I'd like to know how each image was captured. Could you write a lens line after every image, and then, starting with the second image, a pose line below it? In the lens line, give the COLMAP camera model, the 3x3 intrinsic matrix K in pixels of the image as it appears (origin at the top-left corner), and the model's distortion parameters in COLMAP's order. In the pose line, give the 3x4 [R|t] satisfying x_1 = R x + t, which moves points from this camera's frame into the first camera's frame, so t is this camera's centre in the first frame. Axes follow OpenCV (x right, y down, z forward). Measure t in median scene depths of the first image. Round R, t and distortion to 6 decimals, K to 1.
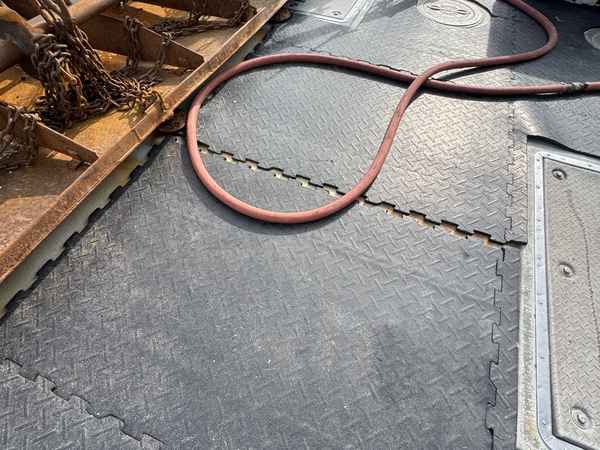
lens RADIAL K [[319.4, 0, 300.8], [0, 319.4, 225.5], [0, 0, 1]] dist [0.001791, -0.001336]
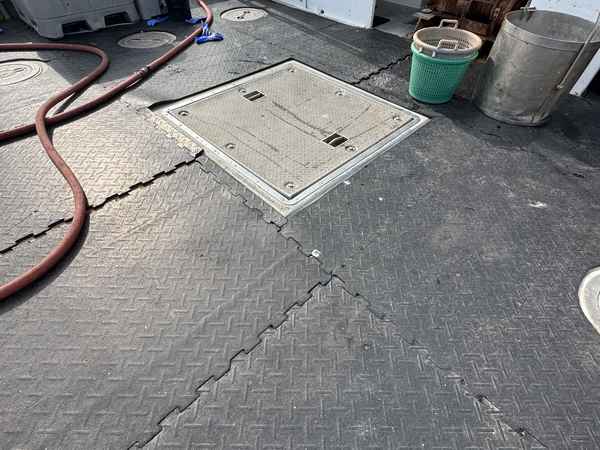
lens RADIAL K [[319.4, 0, 301.3], [0, 319.4, 223.1], [0, 0, 1]] dist [0.001791, -0.001336]
pose [[0.395379, -0.688005, 0.608543, -0.253748], [0.759367, 0.617575, 0.204846, 0.306322], [-0.516756, 0.381116, 0.766625, -0.248487]]
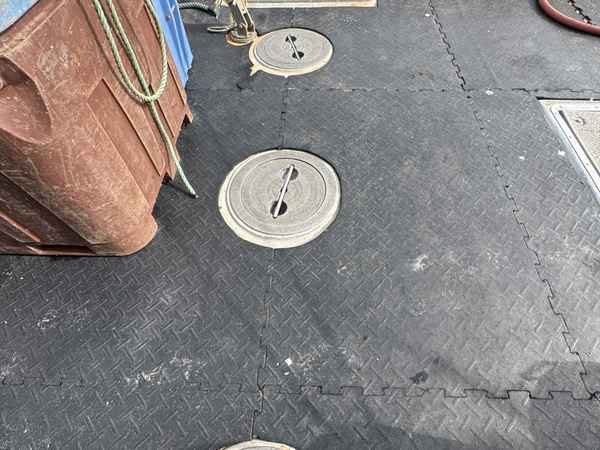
lens RADIAL K [[319.4, 0, 298.1], [0, 319.4, 223.9], [0, 0, 1]] dist [0.001791, -0.001336]
pose [[0.348067, 0.776495, -0.525266, 1.275954], [-0.775288, 0.553426, 0.304380, 1.190002], [0.527046, 0.301288, 0.794637, -0.802180]]
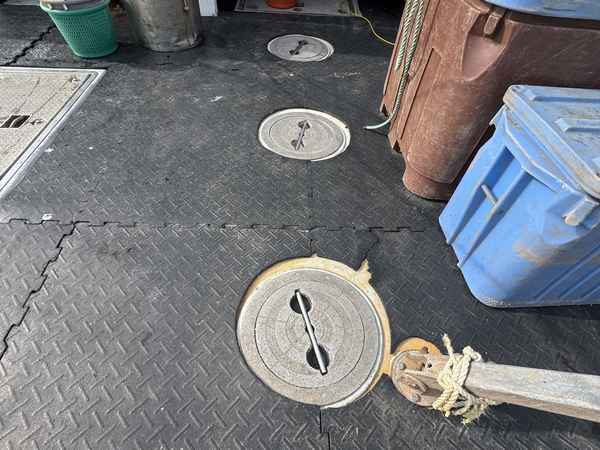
lens RADIAL K [[319.4, 0, 299.6], [0, 319.4, 223.9], [0, 0, 1]] dist [0.001791, -0.001336]
pose [[-0.392619, -0.727165, 0.563100, -0.614938], [0.738211, 0.116007, 0.664520, 0.548287], [-0.548539, 0.676590, 0.491254, -0.392299]]
